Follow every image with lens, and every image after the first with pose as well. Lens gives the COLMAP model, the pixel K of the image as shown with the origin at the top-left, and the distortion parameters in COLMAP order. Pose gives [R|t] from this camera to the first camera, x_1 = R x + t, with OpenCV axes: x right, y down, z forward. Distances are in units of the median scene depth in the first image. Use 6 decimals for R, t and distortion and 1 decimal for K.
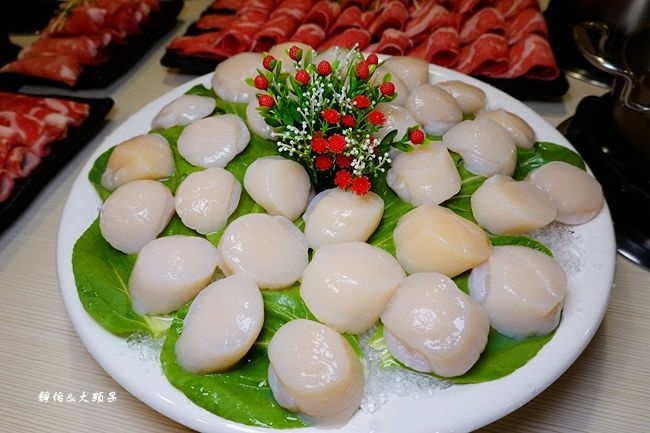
lens RADIAL K [[442.3, 0, 325.0], [0, 442.3, 216.5], [0, 0, 1]] dist [0.025777, 0.001575]
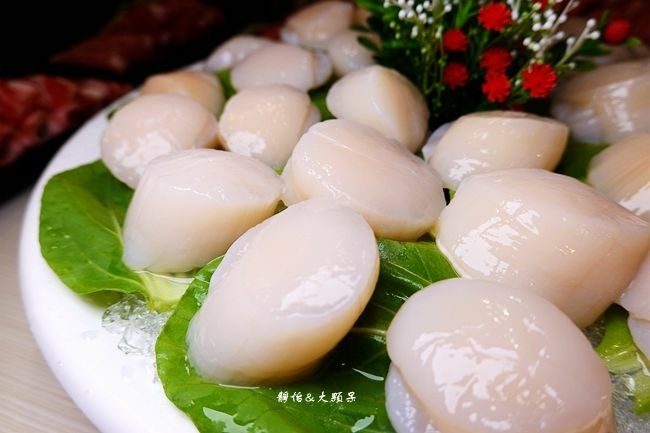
lens RADIAL K [[482.1, 0, 323.4], [0, 482.1, 188.2], [0, 0, 1]] dist [0.008851, 0.004560]
pose [[0.992116, 0.043956, -0.117362, -0.123417], [-0.067766, 0.975919, -0.207339, 0.228656], [0.105422, 0.213658, 0.971204, 0.433474]]
